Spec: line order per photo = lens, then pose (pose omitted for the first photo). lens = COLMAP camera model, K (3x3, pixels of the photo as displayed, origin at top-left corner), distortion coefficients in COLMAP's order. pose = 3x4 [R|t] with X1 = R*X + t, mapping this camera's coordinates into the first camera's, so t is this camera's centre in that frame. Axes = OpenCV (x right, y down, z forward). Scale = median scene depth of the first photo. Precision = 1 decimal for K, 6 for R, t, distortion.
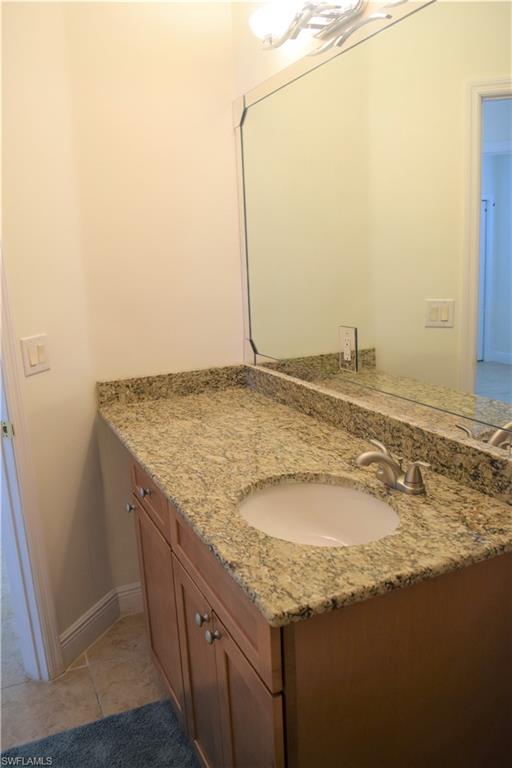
lens RADIAL K [[599.2, 0, 258.9], [0, 599.2, 383.5], [0, 0, 1]] dist [-0.087136, 0.010349]
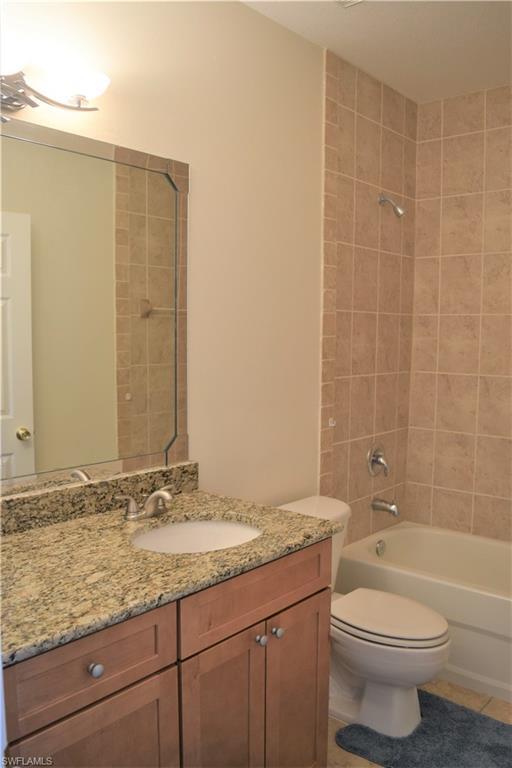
lens RADIAL K [[599.2, 0, 258.2], [0, 599.2, 383.9], [0, 0, 1]] dist [-0.087136, 0.010349]
pose [[-0.392190, -0.033722, 0.919266, -0.937065], [0.206015, 0.970724, 0.123502, -0.198271], [-0.896518, 0.237819, -0.373761, 1.071885]]
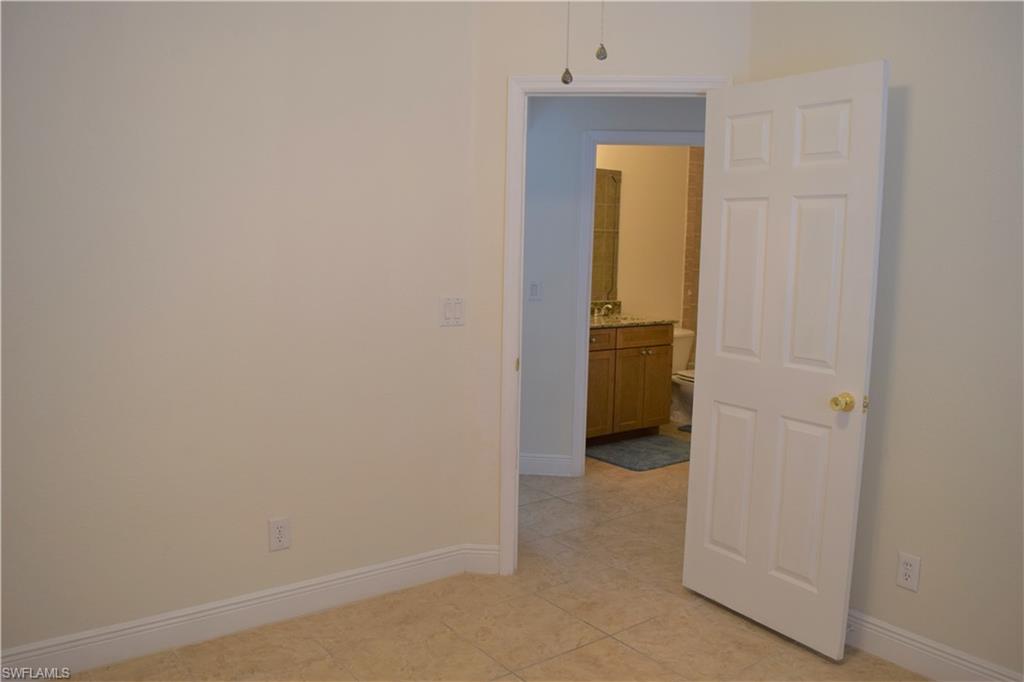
lens RADIAL K [[798.9, 0, 510.8], [0, 798.9, 339.9], [0, 0, 1]] dist [-0.087136, 0.010349]
pose [[-0.189034, -0.071140, 0.979390, -3.537502], [0.195107, 0.974766, 0.108461, -0.246982], [-0.962393, 0.211588, -0.170384, 2.006524]]
